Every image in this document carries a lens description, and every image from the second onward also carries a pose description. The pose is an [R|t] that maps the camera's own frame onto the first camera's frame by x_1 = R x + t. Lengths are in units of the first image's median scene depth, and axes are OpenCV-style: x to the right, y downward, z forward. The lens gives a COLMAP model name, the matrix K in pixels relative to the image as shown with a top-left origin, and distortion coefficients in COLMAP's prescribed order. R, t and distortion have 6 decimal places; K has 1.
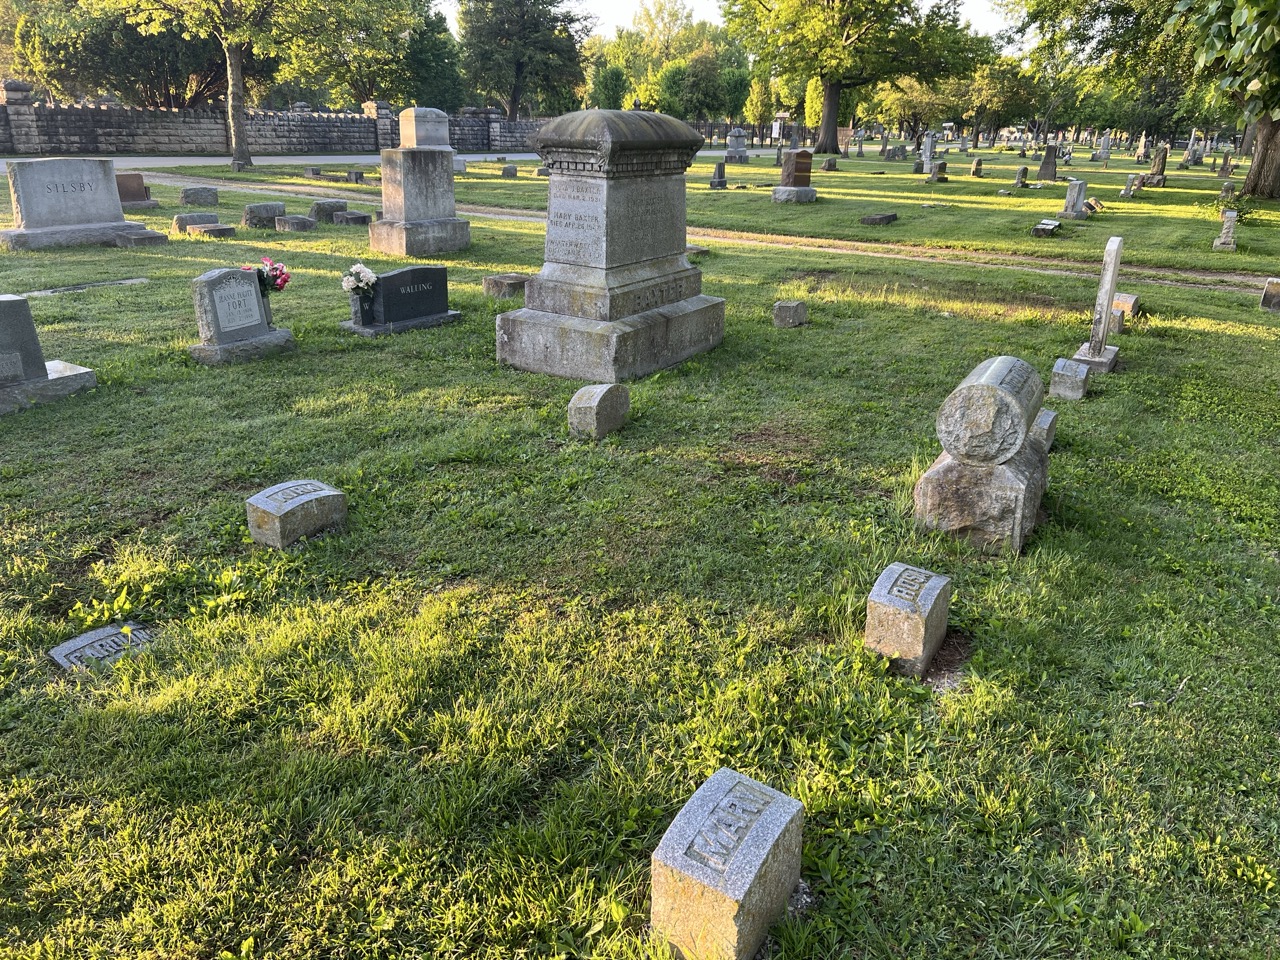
lens RADIAL K [[955.6, 0, 647.9], [0, 955.6, 474.8], [0, 0, 1]] dist [0.051095, -0.062429]
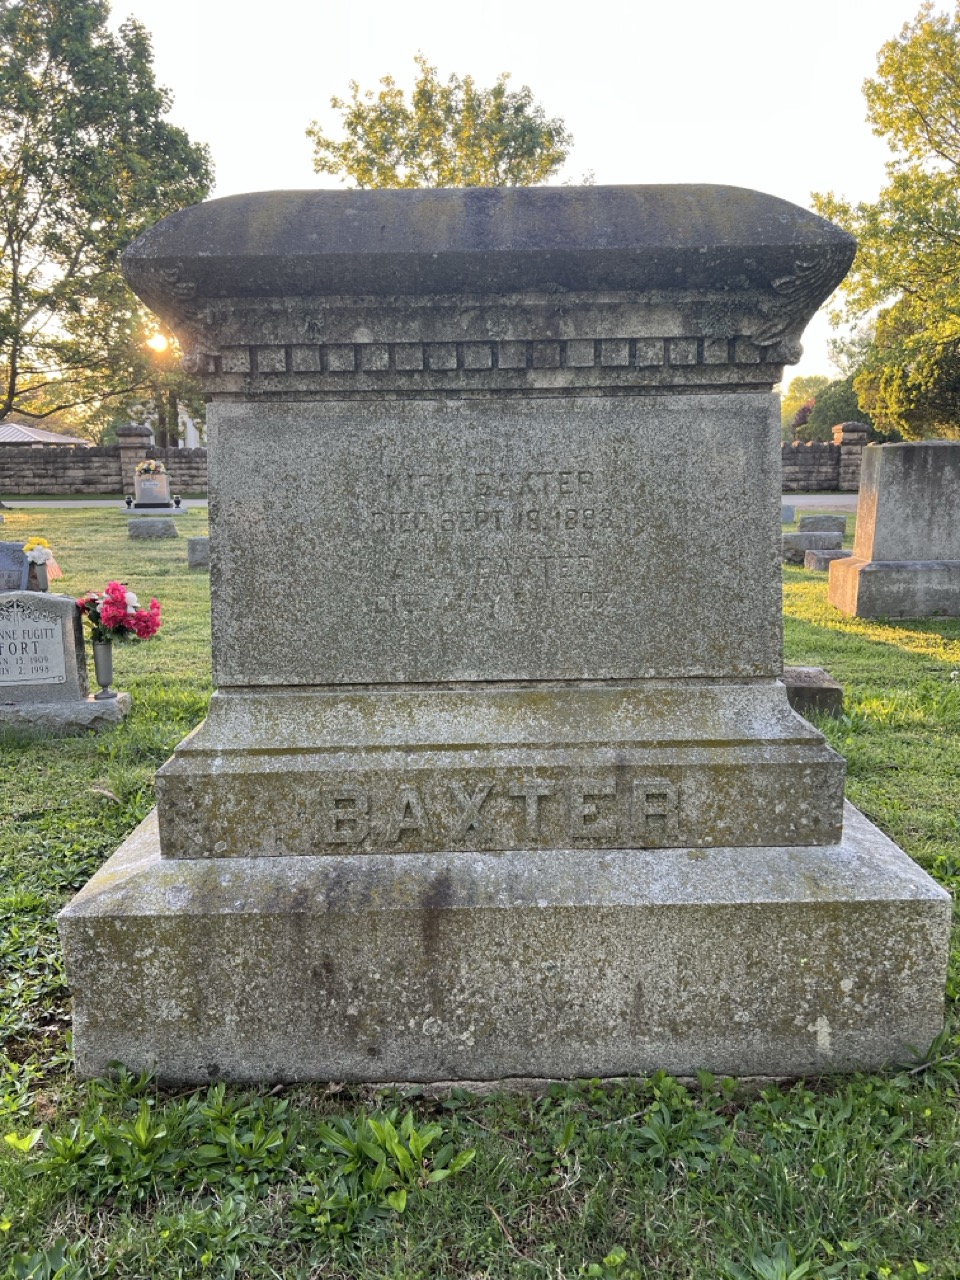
lens RADIAL K [[955.6, 0, 485.8], [0, 955.6, 652.6], [0, 0, 1]] dist [0.051095, -0.062429]
pose [[0.502141, 0.132384, -0.854593, 0.056219], [-0.271868, 0.962275, -0.010679, -0.053314], [0.820940, 0.237699, 0.519189, 0.197479]]
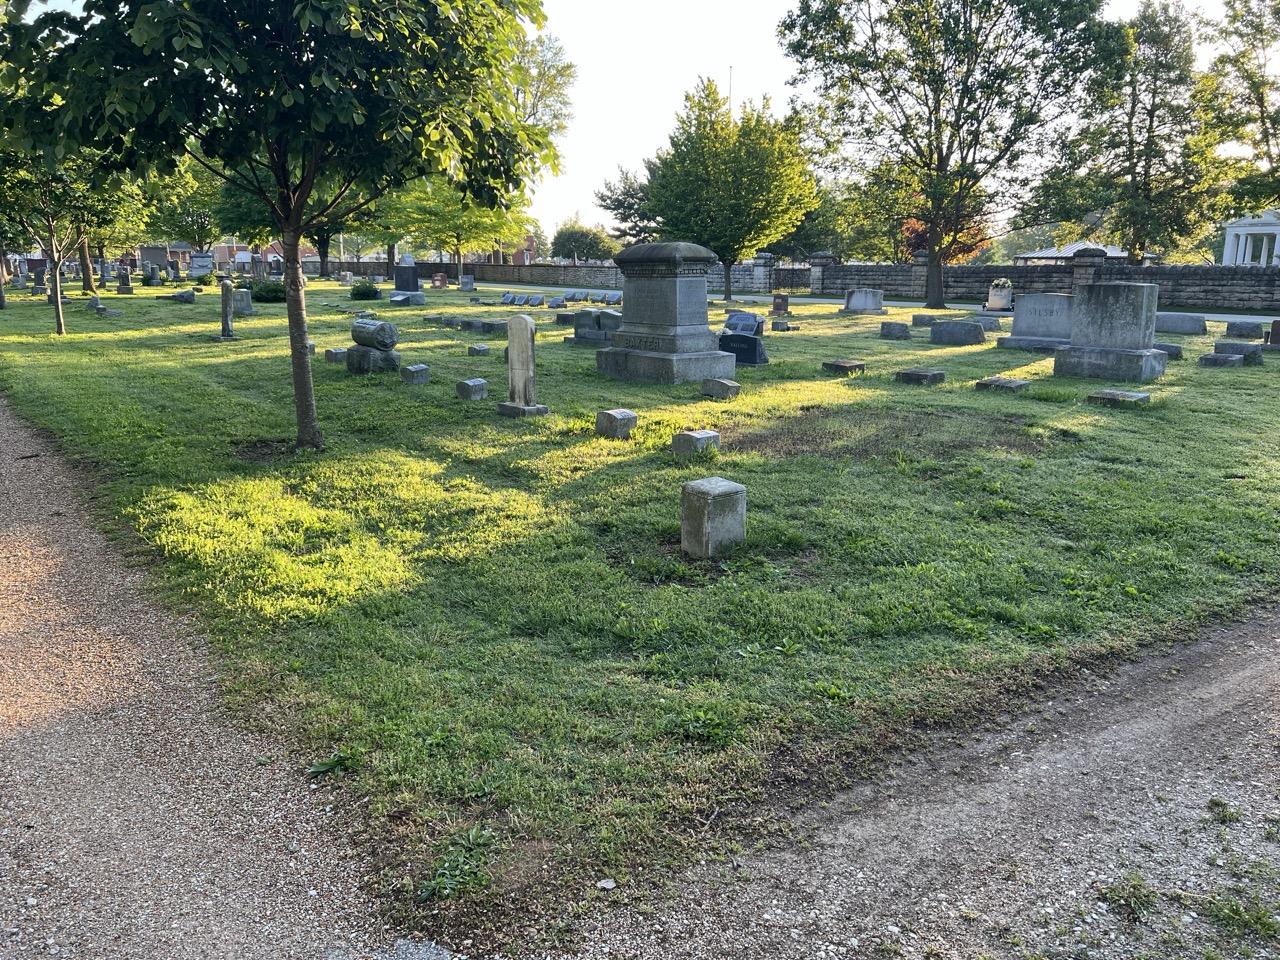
lens RADIAL K [[955.6, 0, 634.3], [0, 955.6, 480.1], [0, 0, 1]] dist [0.051095, -0.062429]
pose [[-0.410548, 0.158828, -0.897900, 0.378014], [-0.332665, 0.890752, 0.309669, -0.115777], [0.848990, 0.425834, -0.312860, 0.379686]]
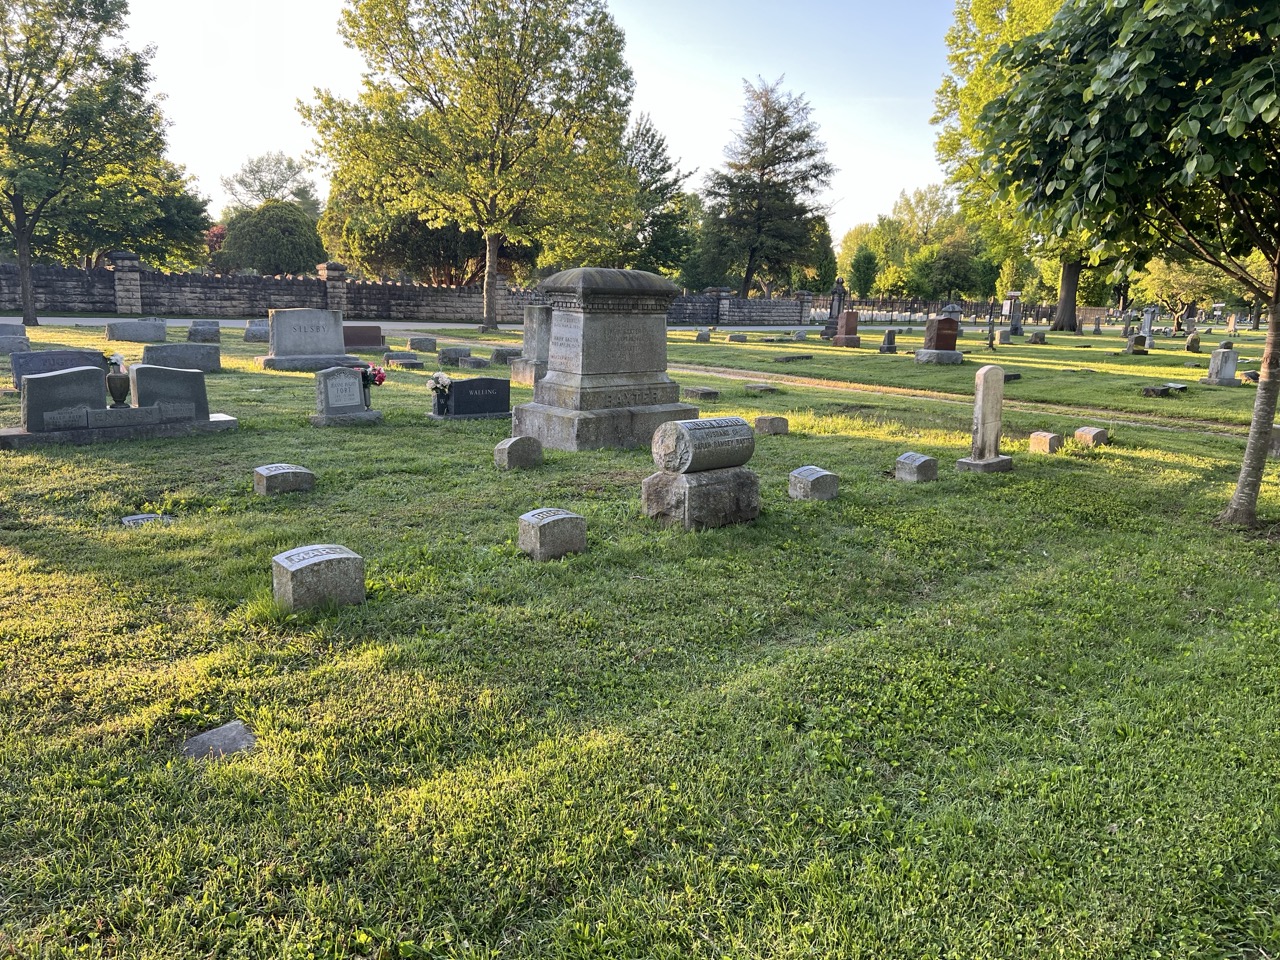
lens RADIAL K [[955.6, 0, 643.1], [0, 955.6, 482.2], [0, 0, 1]] dist [0.051095, -0.062429]
pose [[0.962272, 0.056747, -0.266106, 0.092551], [-0.100188, 0.983192, -0.152628, 0.031639], [0.252972, 0.173531, 0.951784, -0.062386]]
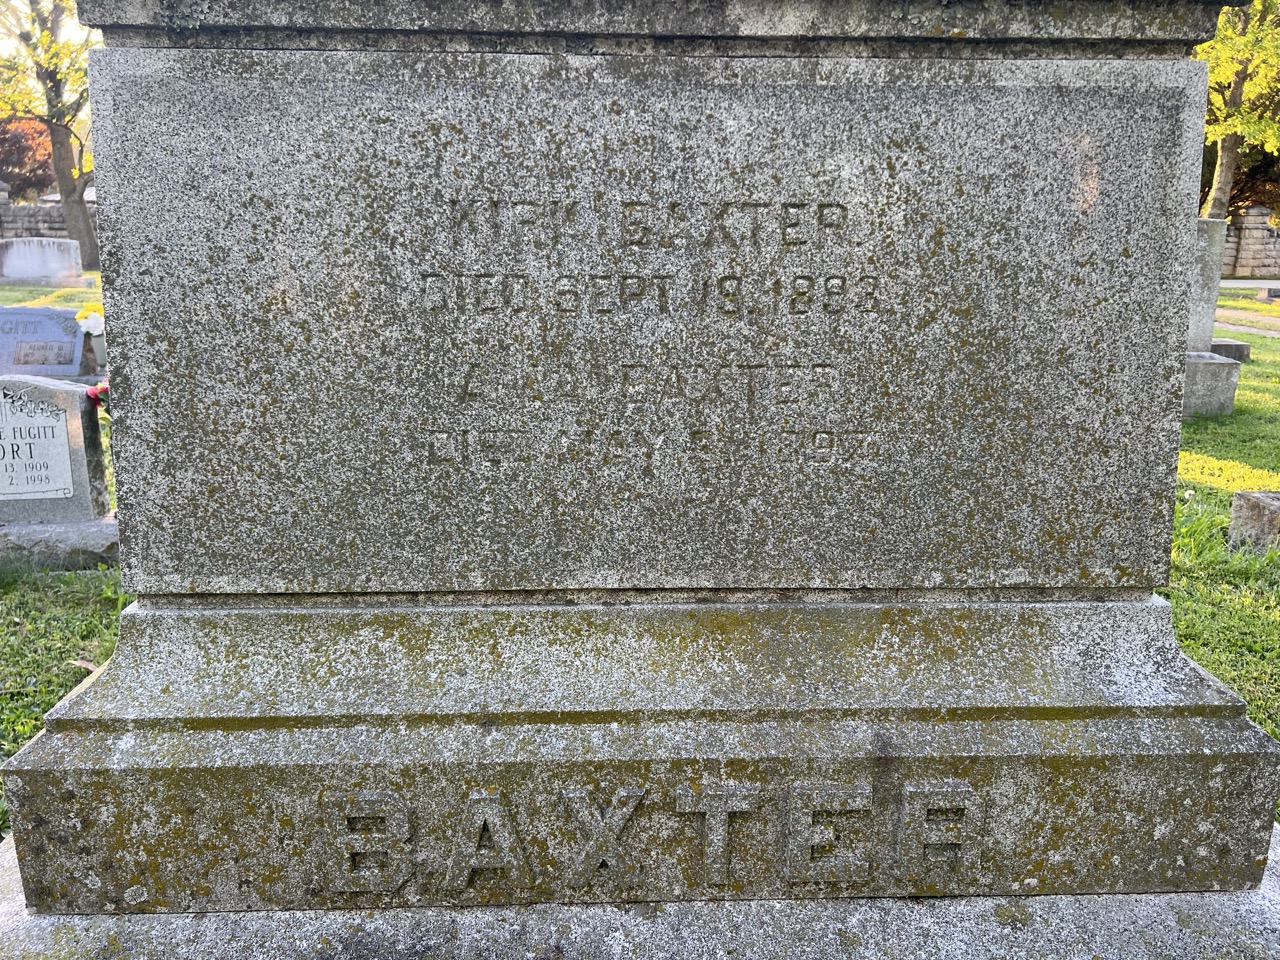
lens RADIAL K [[955.6, 0, 652.9], [0, 955.6, 475.8], [0, 0, 1]] dist [0.051095, -0.062429]
pose [[0.527869, 0.182140, -0.829566, 0.029617], [-0.287957, 0.957264, 0.026945, -0.057449], [0.799021, 0.224656, 0.557759, 0.211659]]
